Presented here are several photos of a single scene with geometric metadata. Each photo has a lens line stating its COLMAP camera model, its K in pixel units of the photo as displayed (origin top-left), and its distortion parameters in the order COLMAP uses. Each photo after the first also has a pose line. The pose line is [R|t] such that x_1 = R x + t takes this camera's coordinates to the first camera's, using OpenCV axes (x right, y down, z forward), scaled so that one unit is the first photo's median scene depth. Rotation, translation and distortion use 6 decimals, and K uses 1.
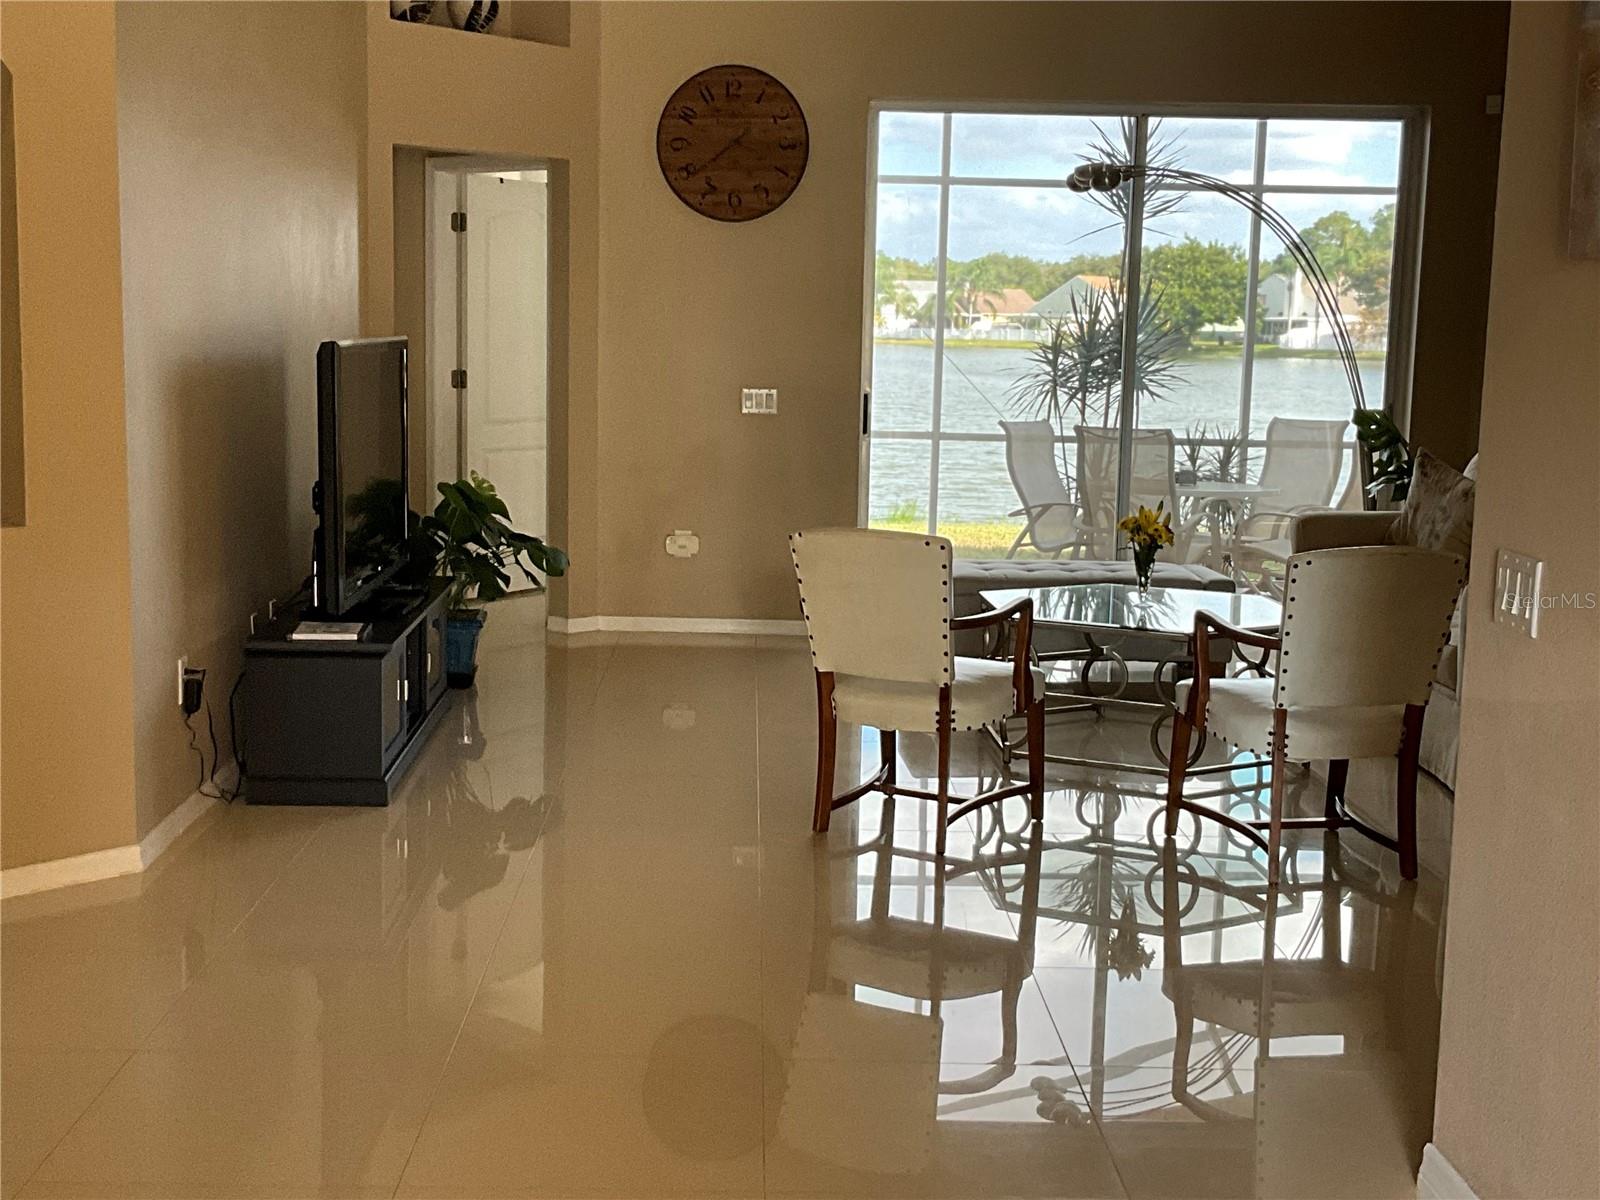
lens RADIAL K [[2102.0, 0, 798.2], [0, 2102.0, 594.2], [0, 0, 1]] dist [0.113013, 0.000000]
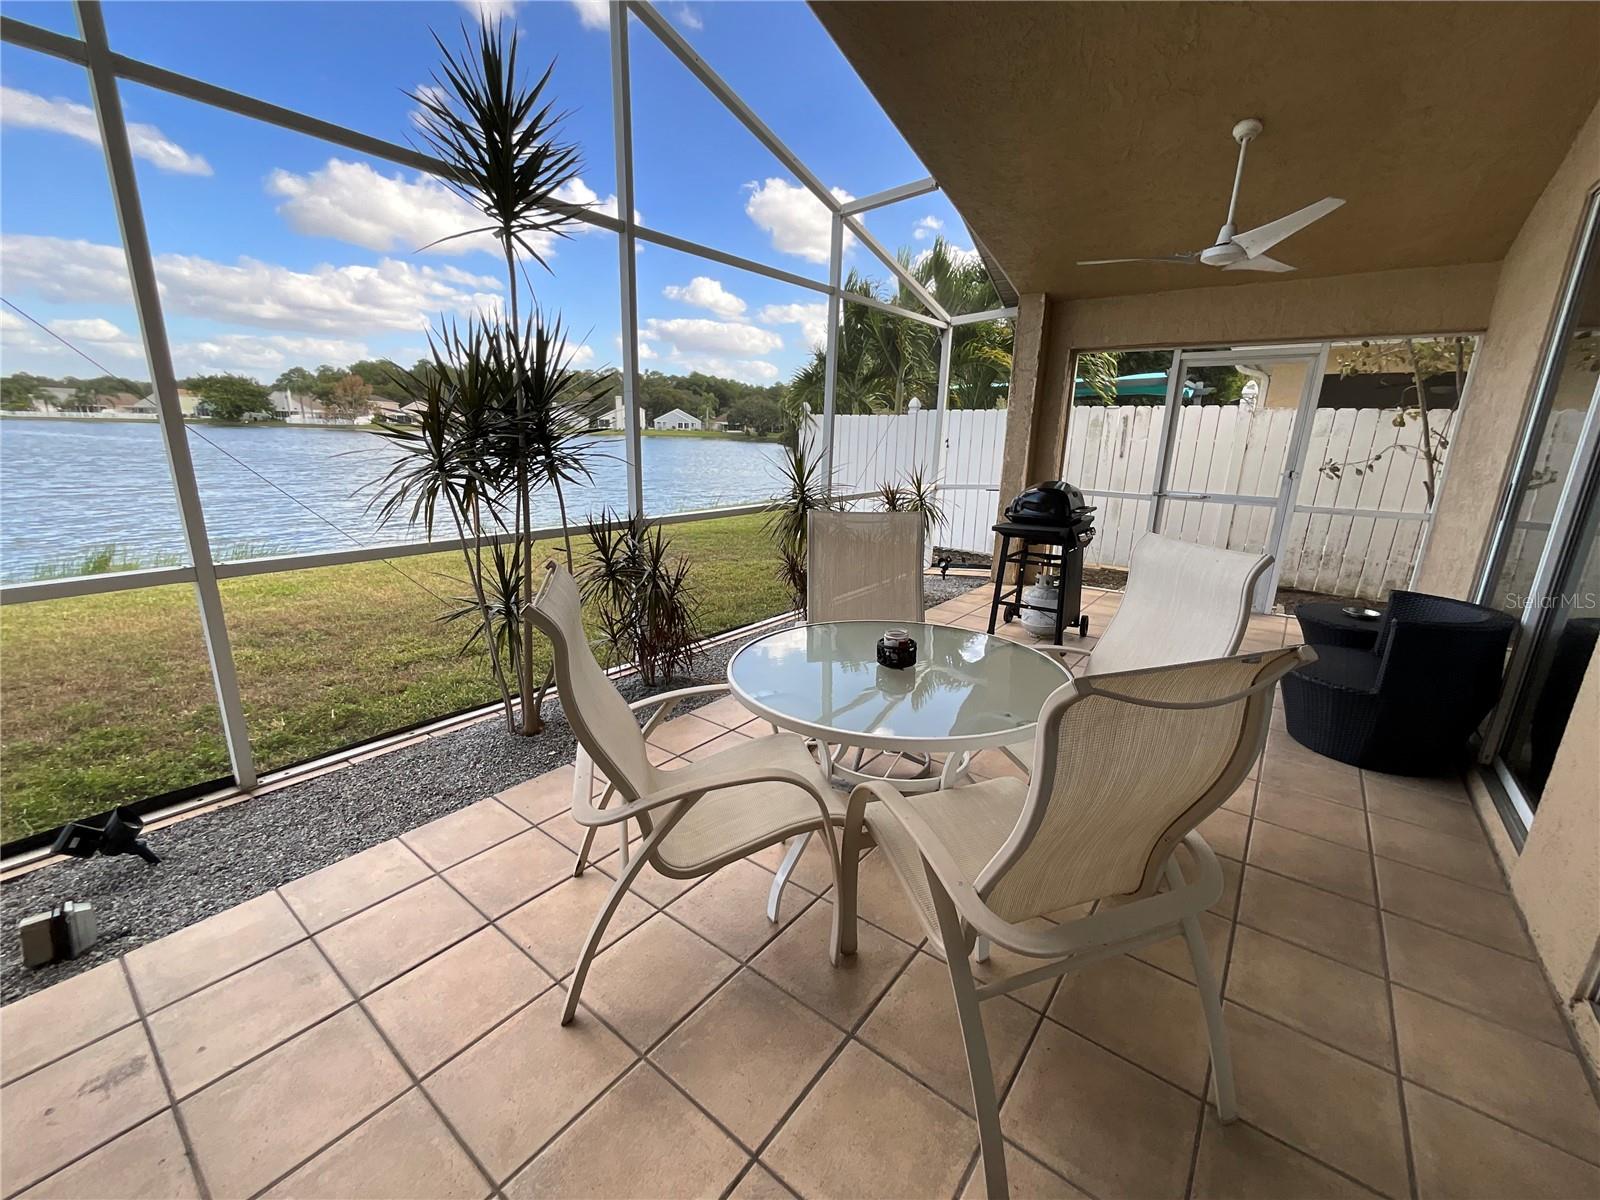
lens RADIAL K [[643.2, 0, 791.2], [0, 643.2, 600.8], [0, 0, 1]] dist [0.000907, 0.001124]
pose [[0.635558, -0.206251, 0.743994, 0.006448], [0.089848, 0.976867, 0.194055, -0.015428], [-0.766807, -0.056487, 0.639387, 0.136131]]
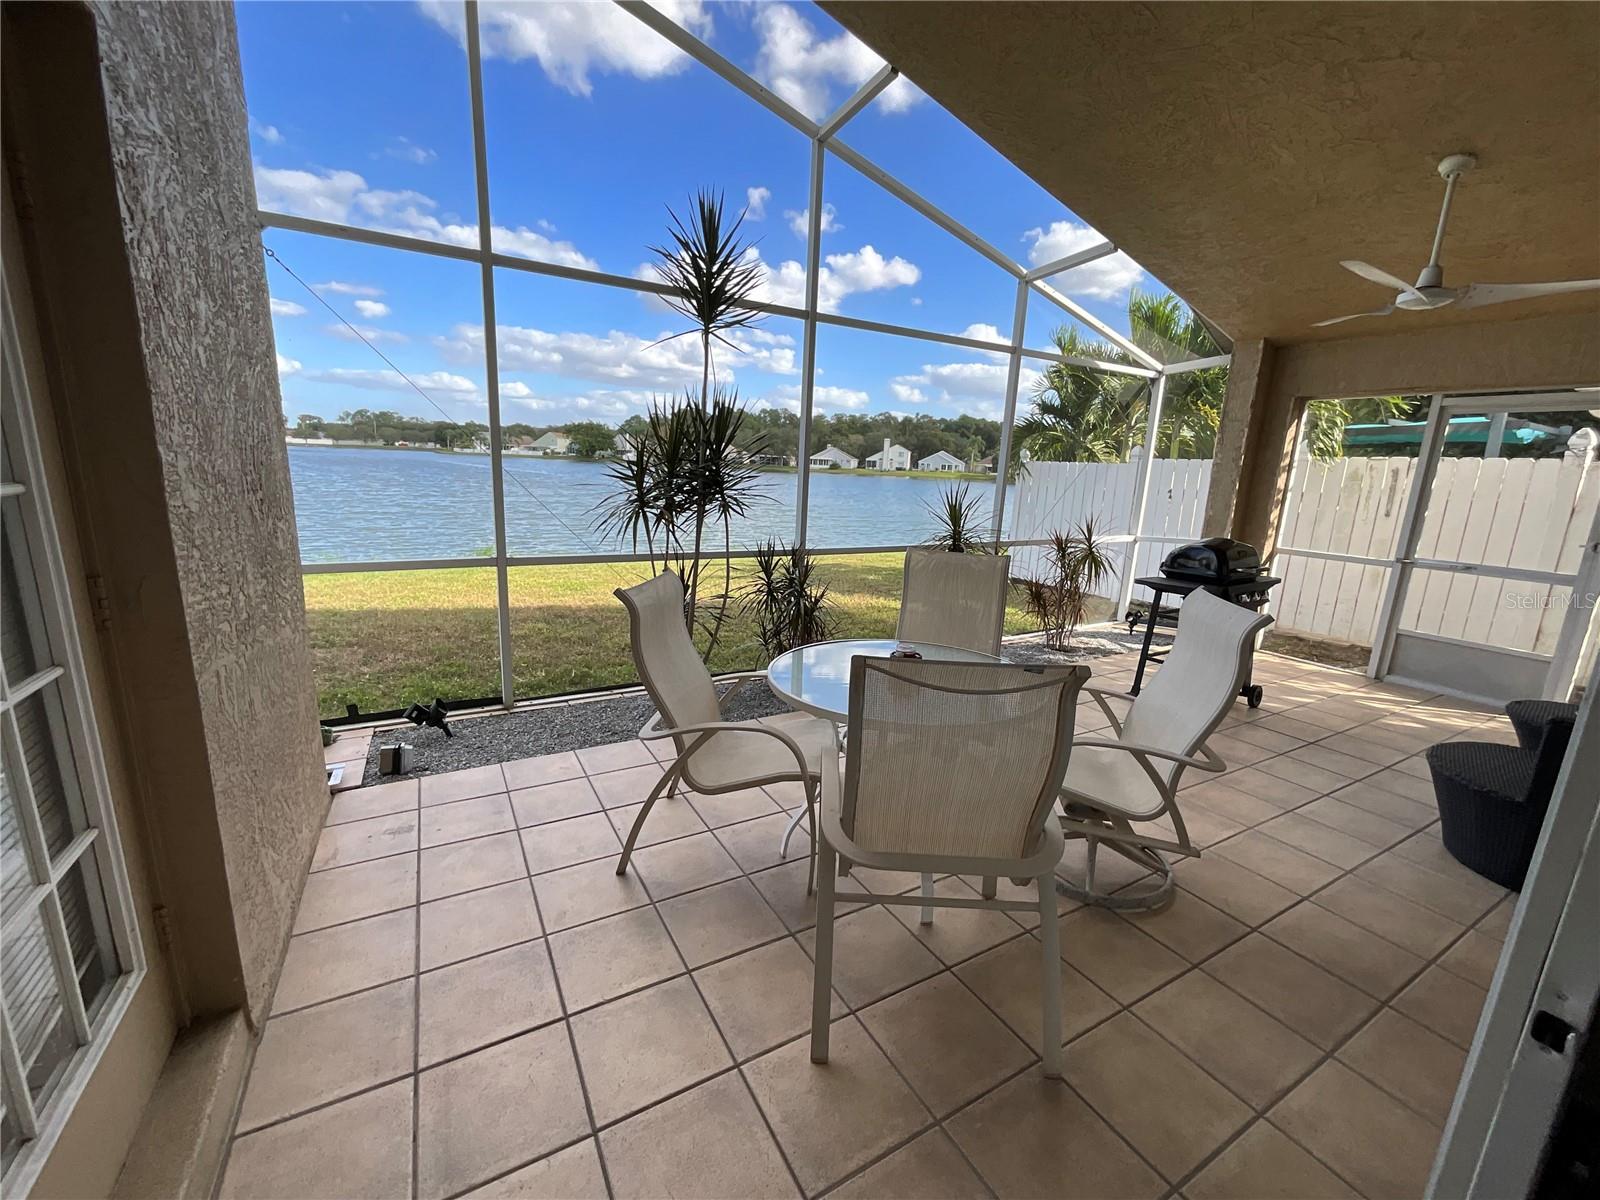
lens RADIAL K [[643.2, 0, 796.0], [0, 643.2, 600.2], [0, 0, 1]] dist [0.000907, 0.001124]
pose [[0.882336, -0.085779, 0.462737, 0.008702], [0.039481, 0.993274, 0.108845, -0.014763], [-0.468961, -0.077768, 0.879788, 0.124705]]
